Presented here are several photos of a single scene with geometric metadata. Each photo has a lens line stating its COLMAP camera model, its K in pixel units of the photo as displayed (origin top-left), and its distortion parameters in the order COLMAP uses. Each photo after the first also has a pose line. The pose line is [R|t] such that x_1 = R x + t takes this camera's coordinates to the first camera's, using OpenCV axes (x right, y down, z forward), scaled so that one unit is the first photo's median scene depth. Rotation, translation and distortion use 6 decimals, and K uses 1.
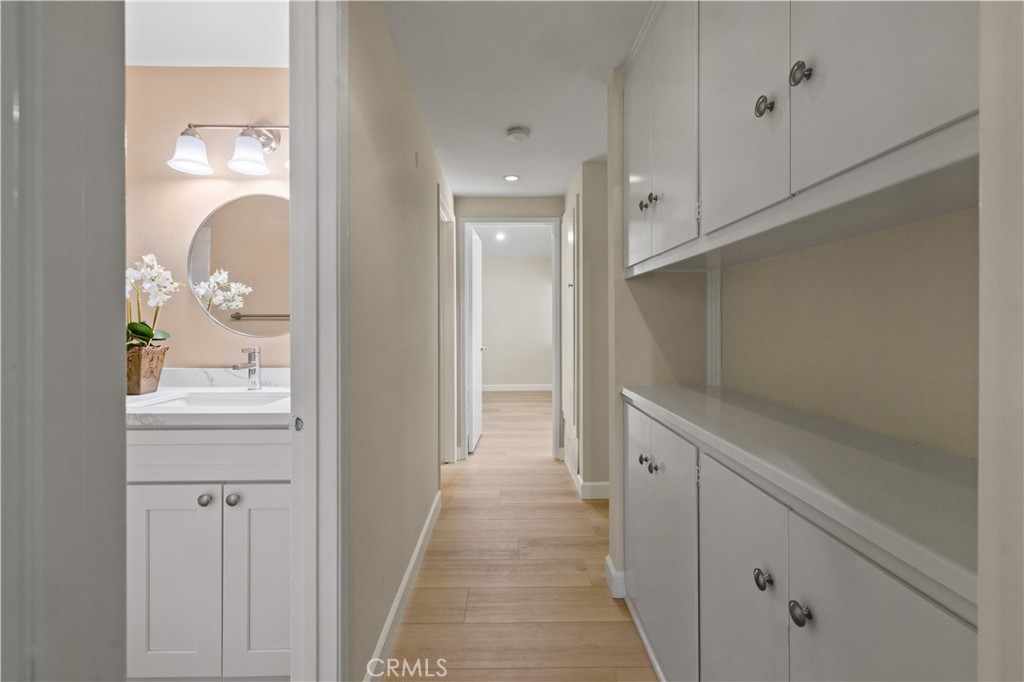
lens RADIAL K [[444.1, 0, 508.9], [0, 444.1, 320.8], [0, 0, 1]] dist [0.002646, 0.000181]
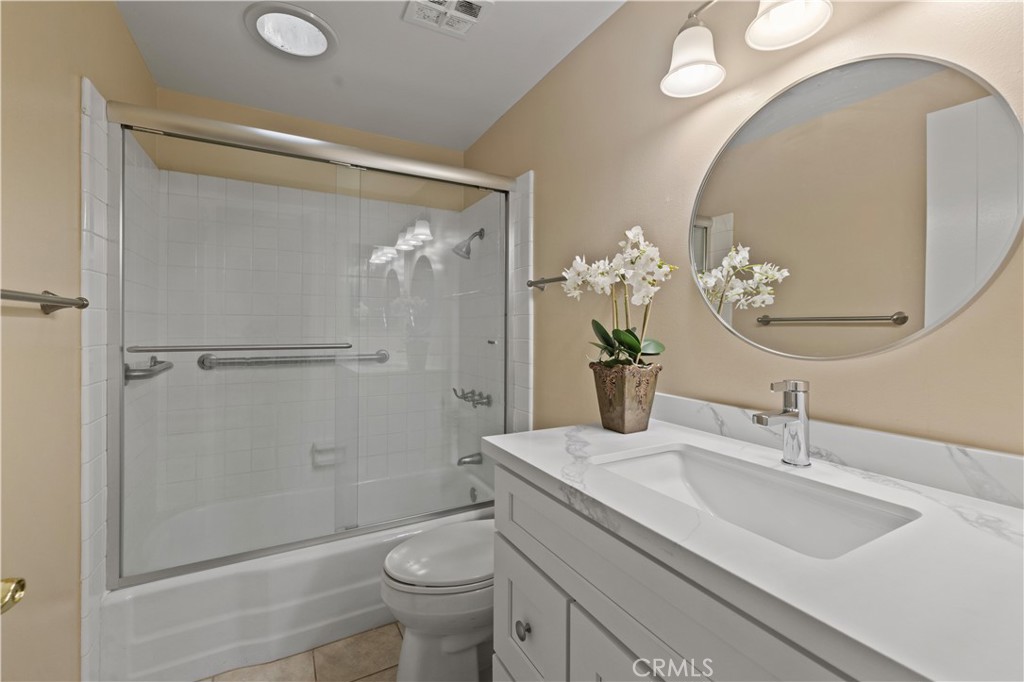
lens RADIAL K [[444.1, 0, 511.3], [0, 444.1, 331.3], [0, 0, 1]] dist [0.002646, 0.000181]
pose [[0.480004, 0.008856, -0.877222, -0.276770], [0.002242, 0.999933, 0.011322, -0.001135], [0.877263, -0.007401, 0.479952, 0.460686]]
